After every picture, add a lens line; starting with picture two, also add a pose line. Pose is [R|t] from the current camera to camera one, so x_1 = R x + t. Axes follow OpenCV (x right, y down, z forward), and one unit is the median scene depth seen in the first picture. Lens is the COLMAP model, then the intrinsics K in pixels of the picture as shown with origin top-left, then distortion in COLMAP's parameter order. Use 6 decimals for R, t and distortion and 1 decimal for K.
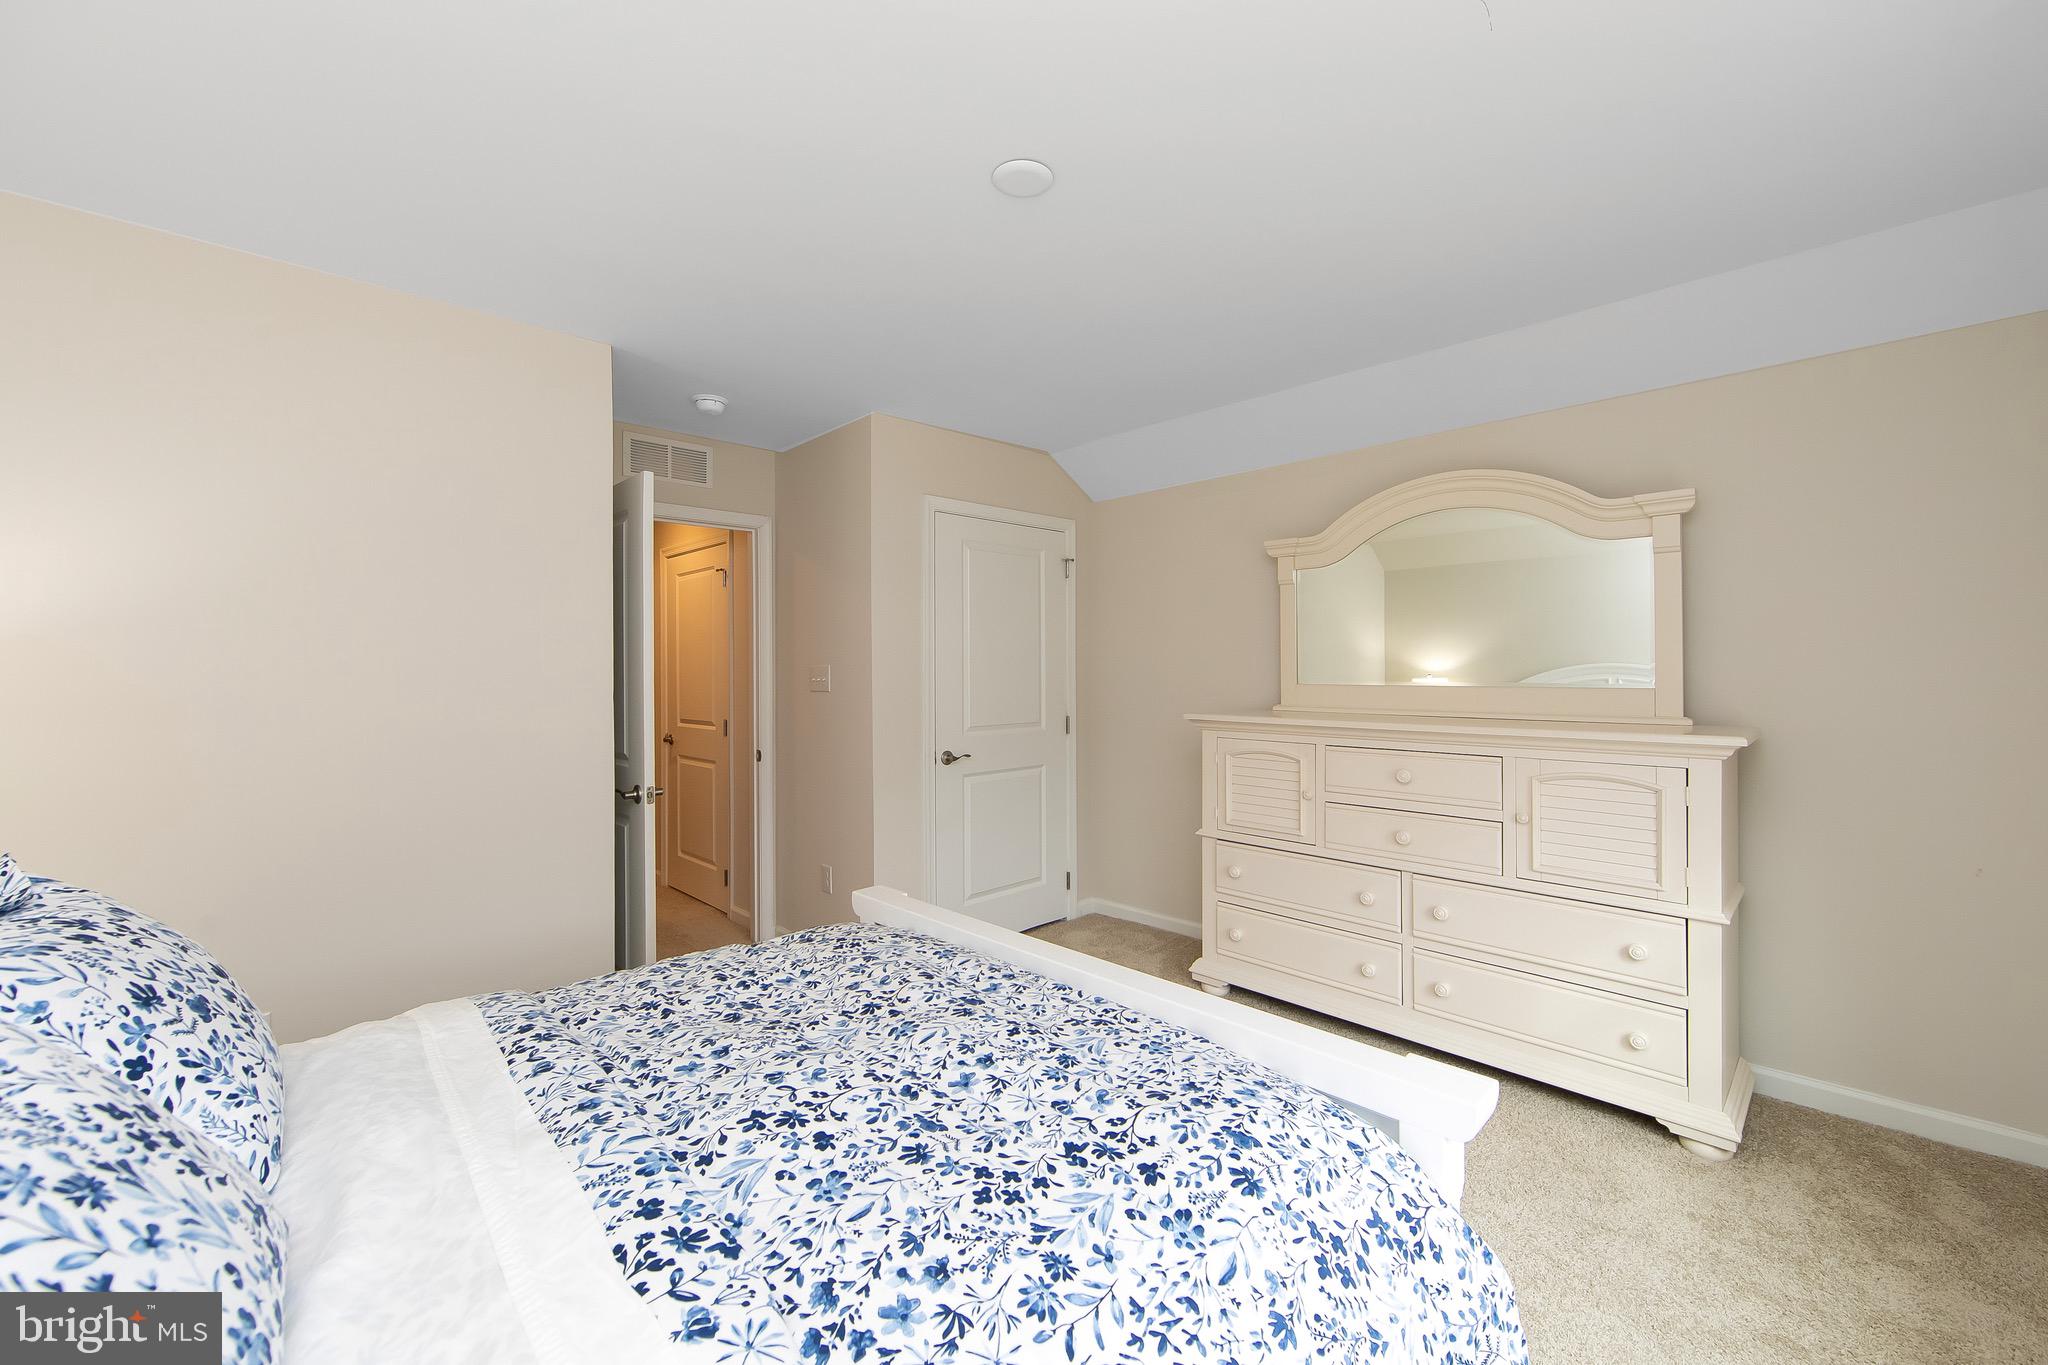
lens RADIAL K [[835.9, 0, 1024.0], [0, 835.9, 664.5], [0, 0, 1]] dist [-0.001690, -0.000115]
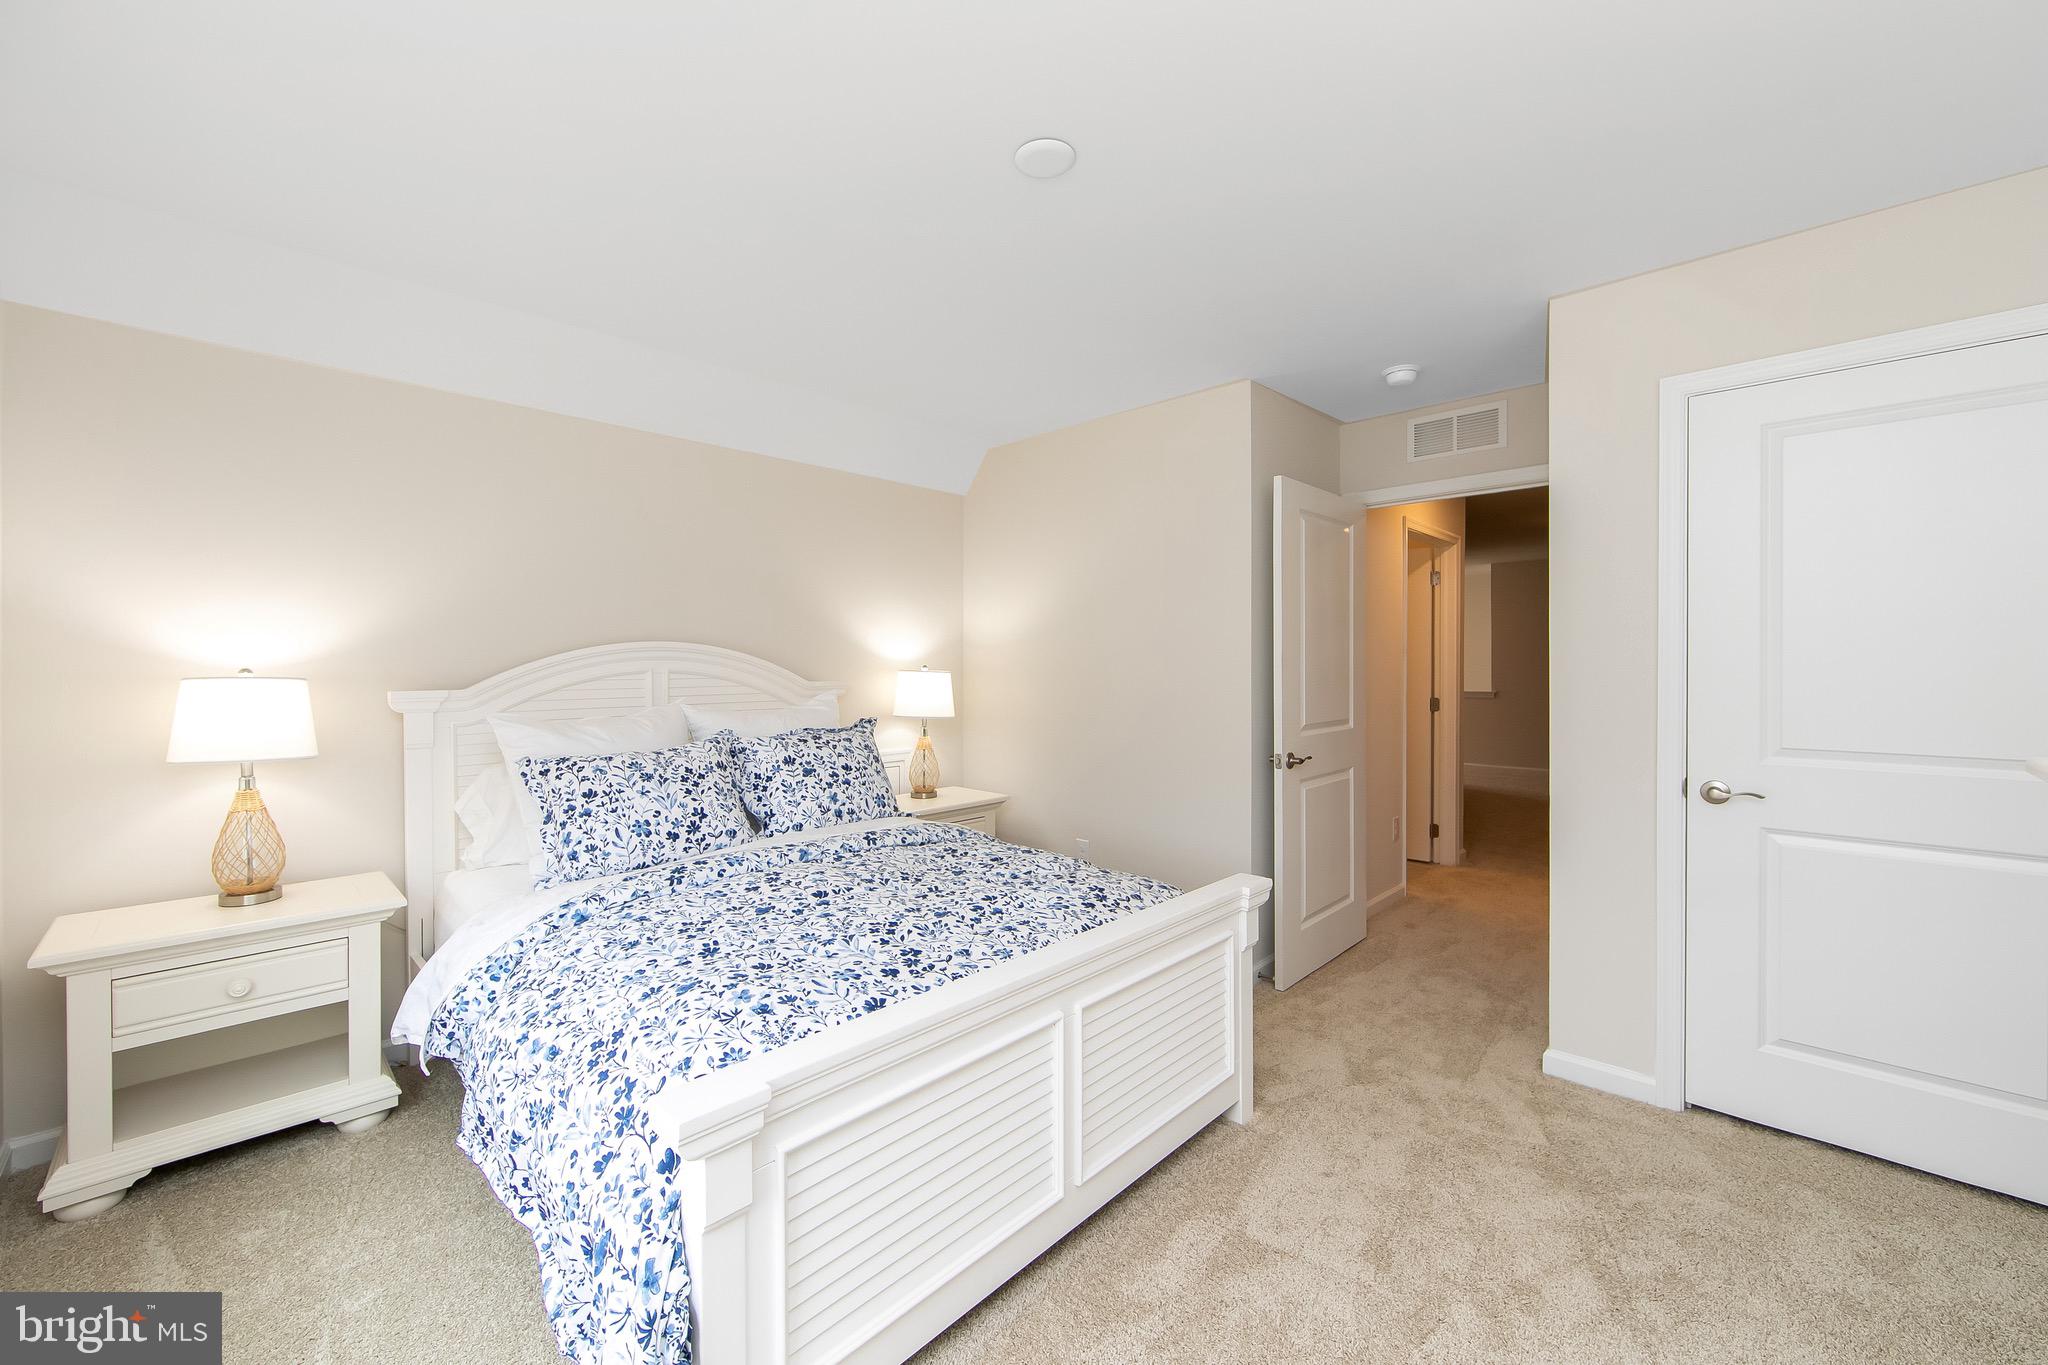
lens RADIAL K [[835.9, 0, 1024.0], [0, 835.9, 664.5], [0, 0, 1]] dist [-0.001690, -0.000115]
pose [[-0.000680, 0.007280, -0.999973, 1.637228], [0.004550, 0.999963, 0.007276, 0.033230], [0.999989, -0.004545, -0.000713, 1.569952]]
